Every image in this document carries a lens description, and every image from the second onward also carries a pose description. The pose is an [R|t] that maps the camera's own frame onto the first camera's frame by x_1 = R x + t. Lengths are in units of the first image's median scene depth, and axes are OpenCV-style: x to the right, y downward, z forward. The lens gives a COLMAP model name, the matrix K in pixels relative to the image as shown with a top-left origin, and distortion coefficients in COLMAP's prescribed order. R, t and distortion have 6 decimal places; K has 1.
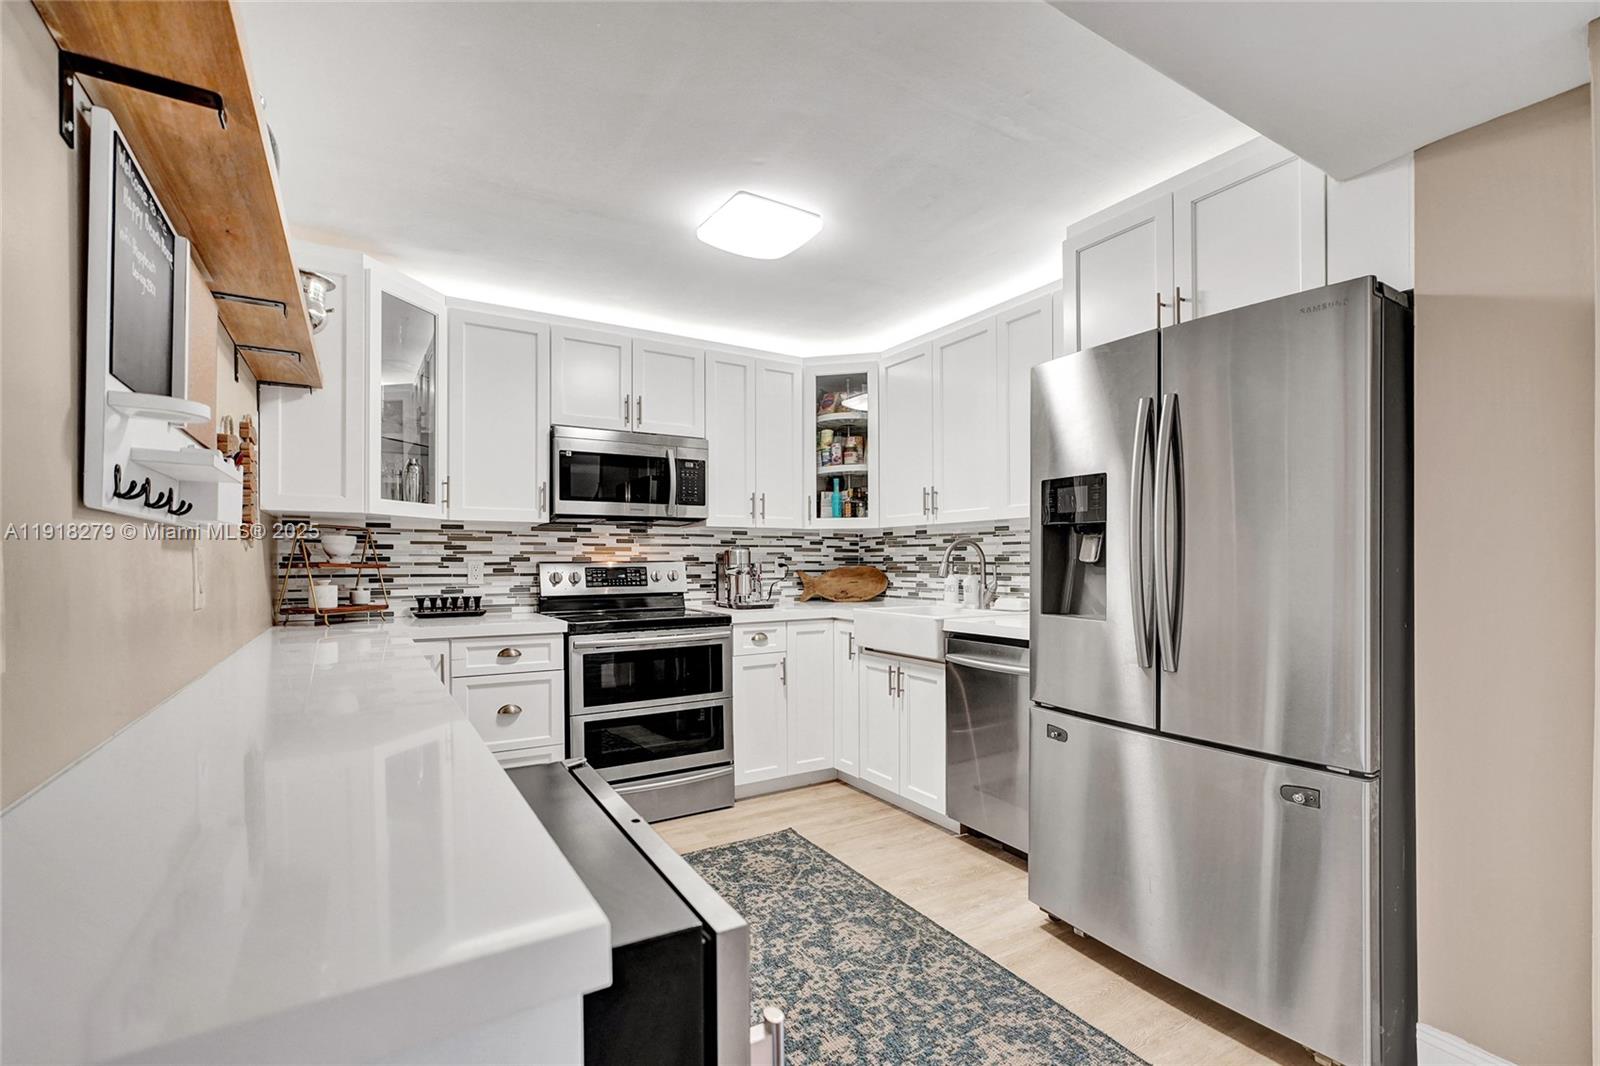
lens RADIAL K [[715.8, 0, 788.5], [0, 715.8, 569.7], [0, 0, 1]] dist [-0.009150, 0.003649]
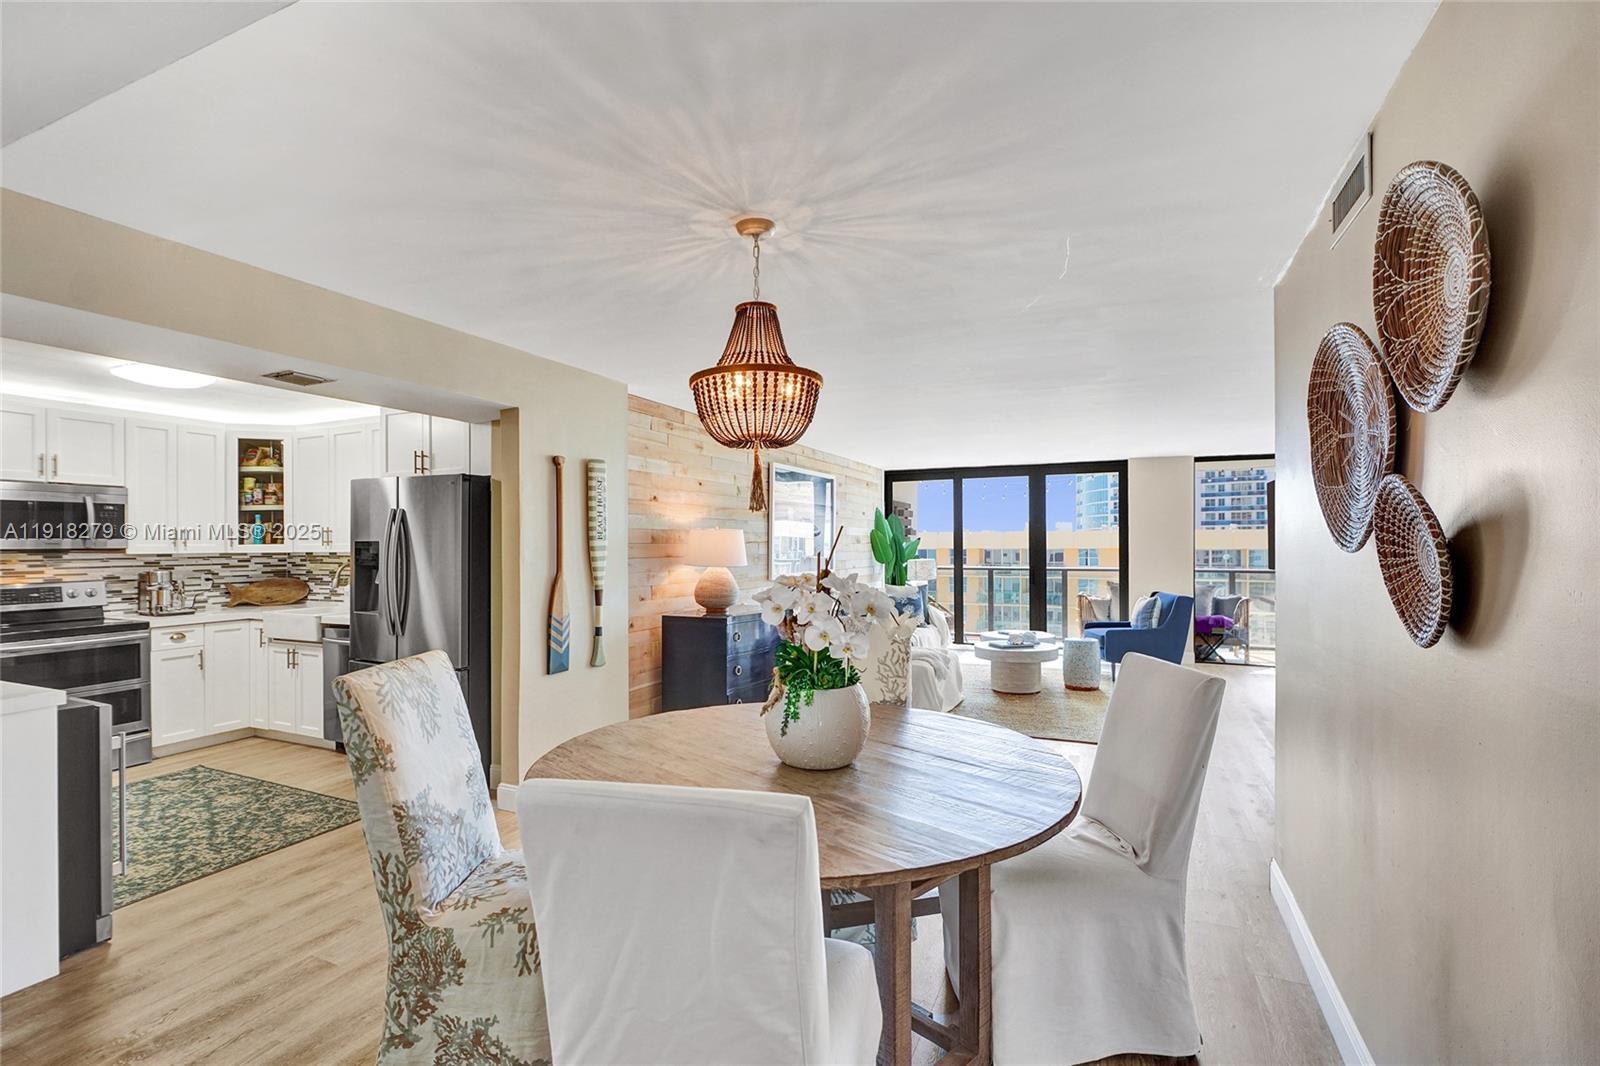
lens RADIAL K [[715.8, 0, 795.8], [0, 715.8, 541.7], [0, 0, 1]] dist [-0.009150, 0.003649]
pose [[0.817477, -0.000011, 0.575962, 0.150963], [0.010894, 0.999821, -0.015442, -0.055634], [-0.575859, 0.018898, 0.817331, -0.852385]]
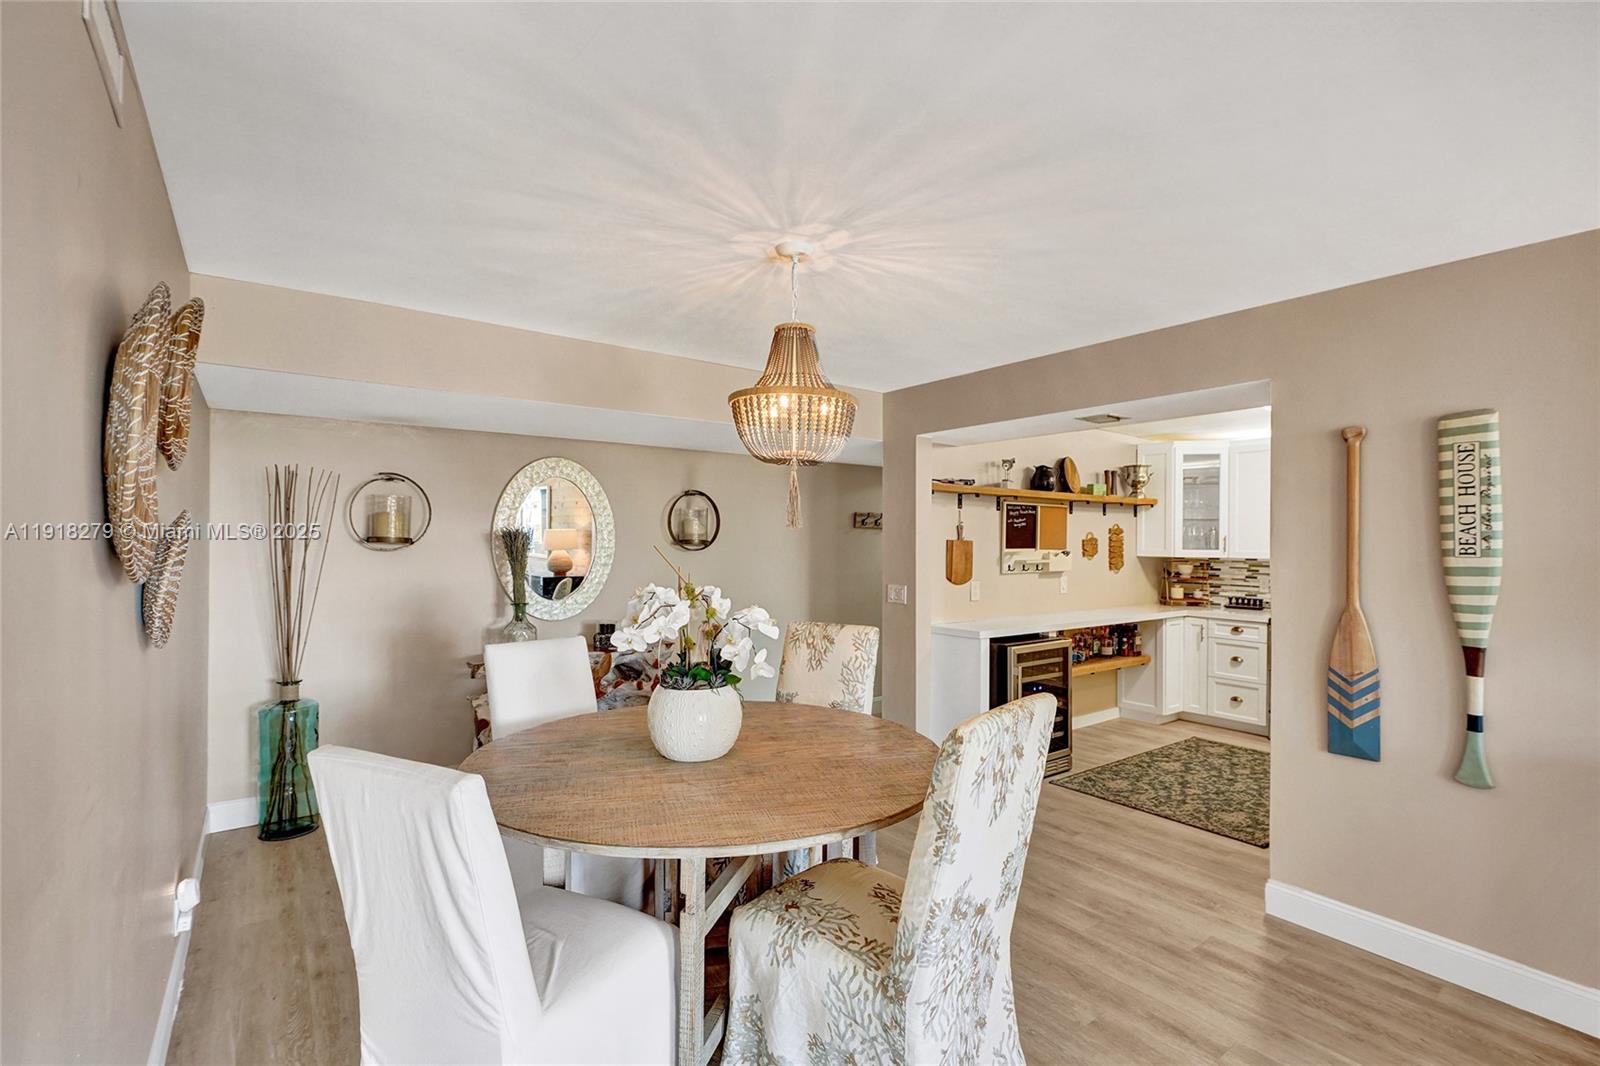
lens RADIAL K [[715.8, 0, 804.4], [0, 715.8, 531.3], [0, 0, 1]] dist [-0.009150, 0.003649]
pose [[0.102324, -0.014271, -0.994649, 1.249797], [-0.019145, 0.999684, -0.016312, -0.083385], [0.994567, 0.020712, 0.102018, -0.315291]]
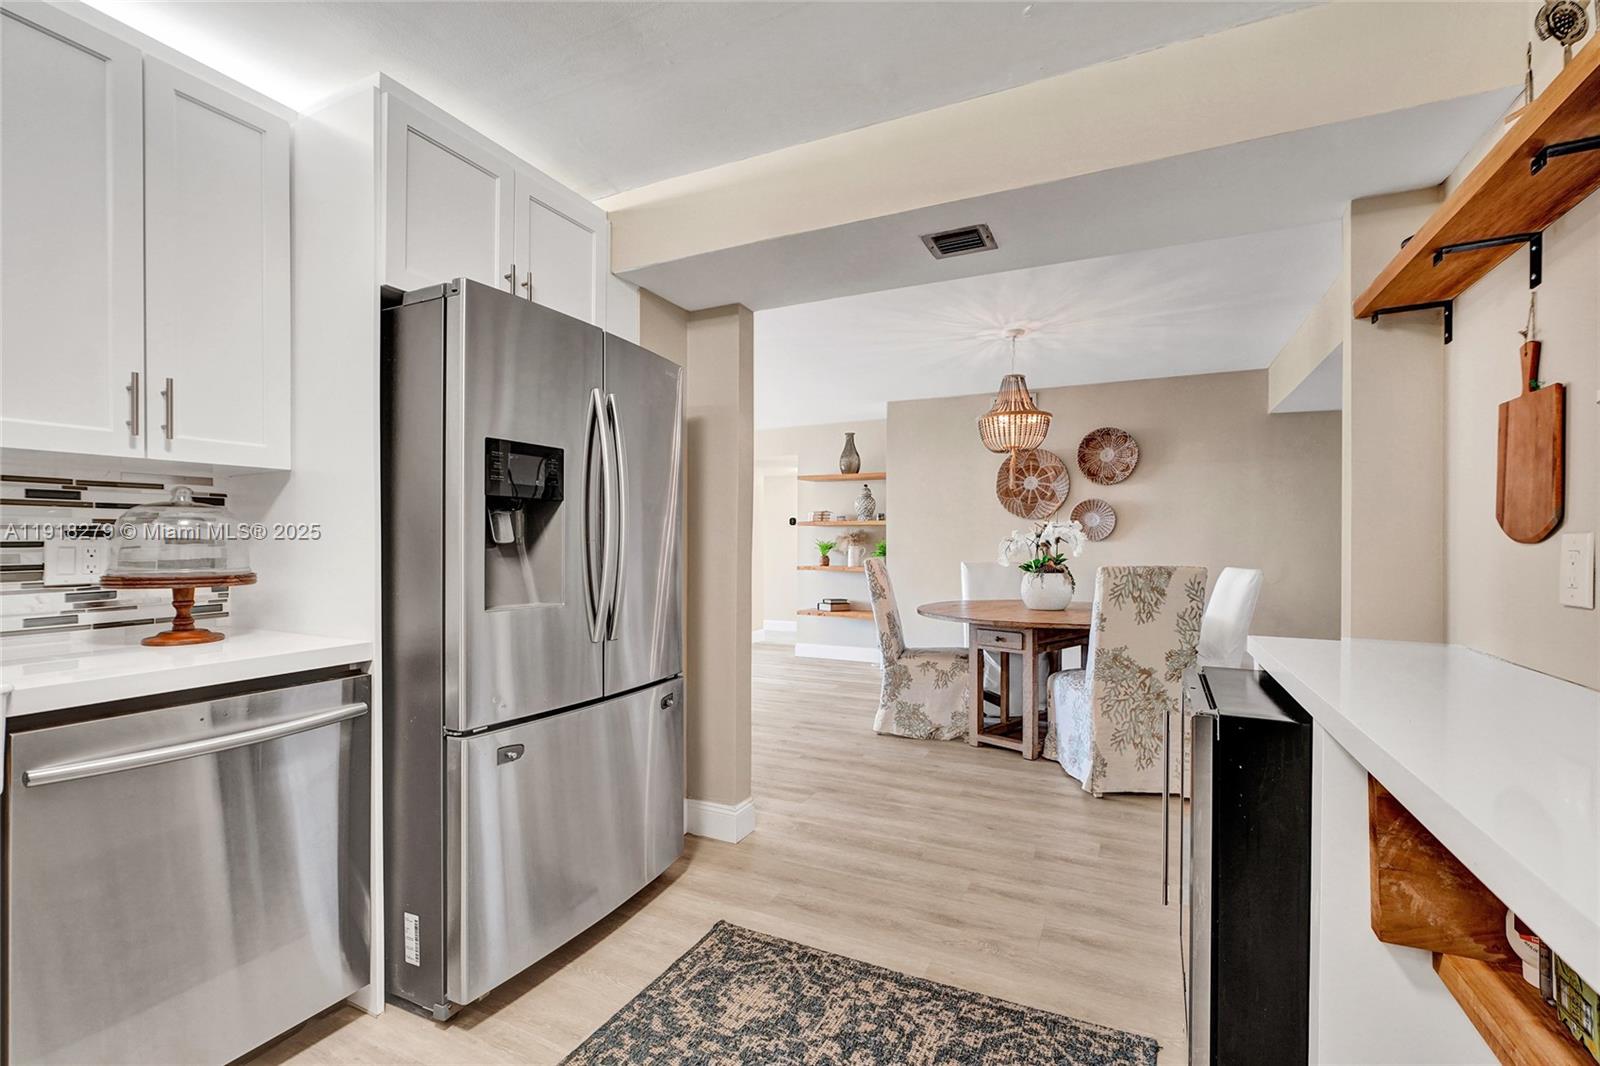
lens RADIAL K [[715.8, 0, 794.0], [0, 715.8, 535.6], [0, 0, 1]] dist [-0.009150, 0.003649]
pose [[-0.552243, 0.009234, 0.833632, -0.323311], [0.008237, 0.999950, -0.005619, -0.008483], [-0.833643, 0.003764, -0.552292, 0.782706]]
